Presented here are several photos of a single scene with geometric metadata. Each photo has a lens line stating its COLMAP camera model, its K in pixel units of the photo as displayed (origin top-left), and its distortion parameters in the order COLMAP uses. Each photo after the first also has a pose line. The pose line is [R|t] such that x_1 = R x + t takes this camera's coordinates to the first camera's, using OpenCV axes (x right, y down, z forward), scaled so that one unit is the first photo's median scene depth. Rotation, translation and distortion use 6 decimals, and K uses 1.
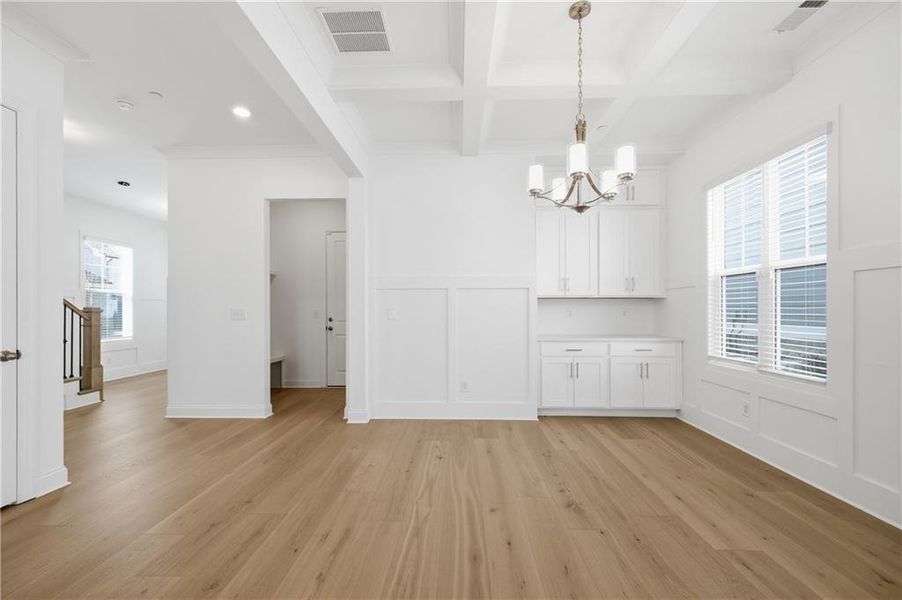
lens RADIAL K [[366.0, 0, 465.8], [0, 366.0, 299.2], [0, 0, 1]] dist [0.000567, 0.000035]
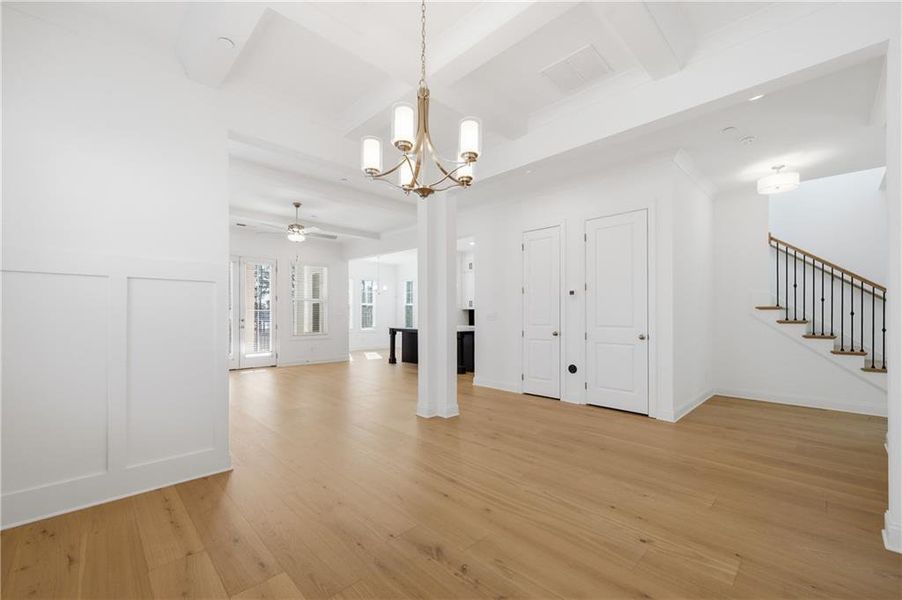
lens RADIAL K [[368.7, 0, 447.5], [0, 368.7, 303.6], [0, 0, 1]] dist [0.000610, 0.000097]
pose [[-0.726954, -0.019833, -0.686400, 0.484108], [0.026659, 0.998014, -0.057071, 0.025402], [0.686169, -0.059786, -0.724981, 0.935879]]
